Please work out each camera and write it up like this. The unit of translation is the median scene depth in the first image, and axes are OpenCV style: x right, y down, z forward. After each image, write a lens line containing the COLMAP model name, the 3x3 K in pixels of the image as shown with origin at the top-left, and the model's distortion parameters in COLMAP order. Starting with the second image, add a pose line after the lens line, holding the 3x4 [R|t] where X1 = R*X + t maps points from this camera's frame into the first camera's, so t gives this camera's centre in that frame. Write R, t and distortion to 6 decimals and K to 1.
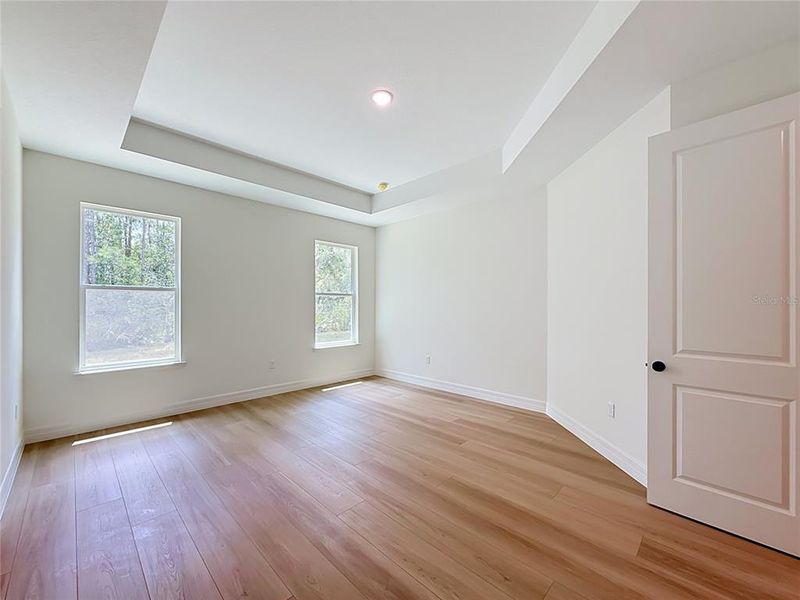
lens RADIAL K [[327.0, 0, 402.2], [0, 327.0, 305.0], [0, 0, 1]] dist [-0.003628, 0.000756]
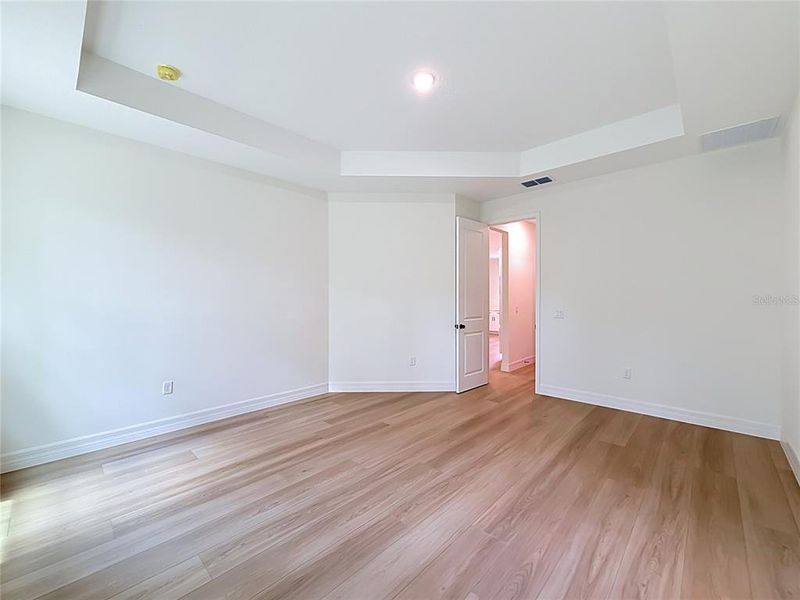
lens RADIAL K [[327.0, 0, 397.8], [0, 327.0, 305.1], [0, 0, 1]] dist [-0.003628, 0.000756]
pose [[-0.011425, -0.023158, 0.999667, -0.765723], [0.002921, 0.999727, 0.023193, -0.004138], [-0.999930, 0.003185, -0.011354, 0.817688]]
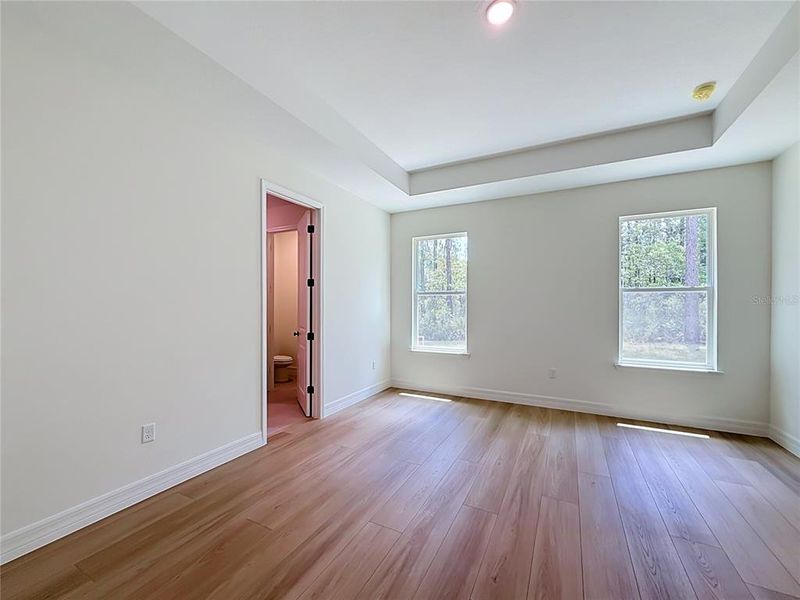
lens RADIAL K [[327.0, 0, 397.8], [0, 327.0, 312.3], [0, 0, 1]] dist [-0.003628, 0.000756]
pose [[0.288091, 0.020974, -0.957373, 0.413784], [-0.002119, 0.999772, 0.021265, -0.002898], [0.957601, -0.004098, 0.288070, 0.439861]]
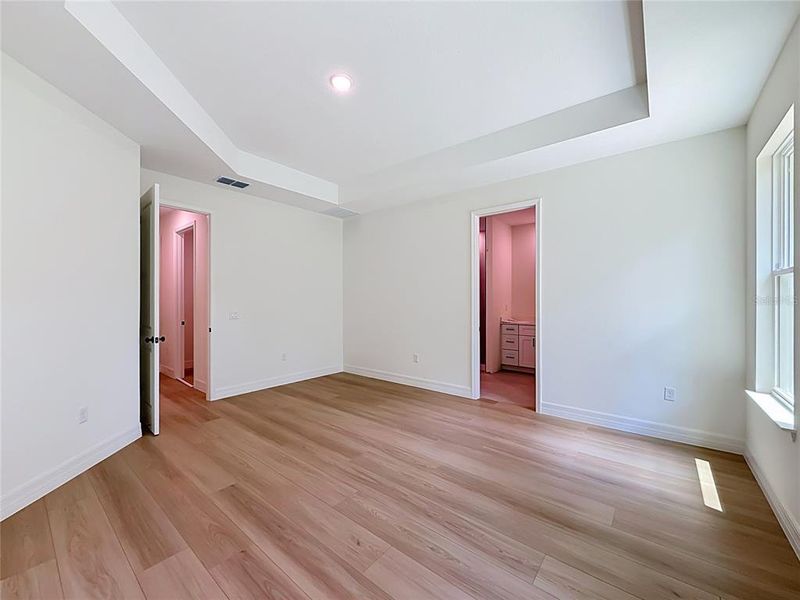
lens RADIAL K [[324.5, 0, 402.3], [0, 324.5, 296.4], [0, 0, 1]] dist [0.000071, -0.000063]
pose [[-0.995562, -0.003359, -0.094053, -0.113423], [-0.002328, 0.999936, -0.011068, 0.001319], [0.094084, -0.010800, -0.995506, 1.484385]]
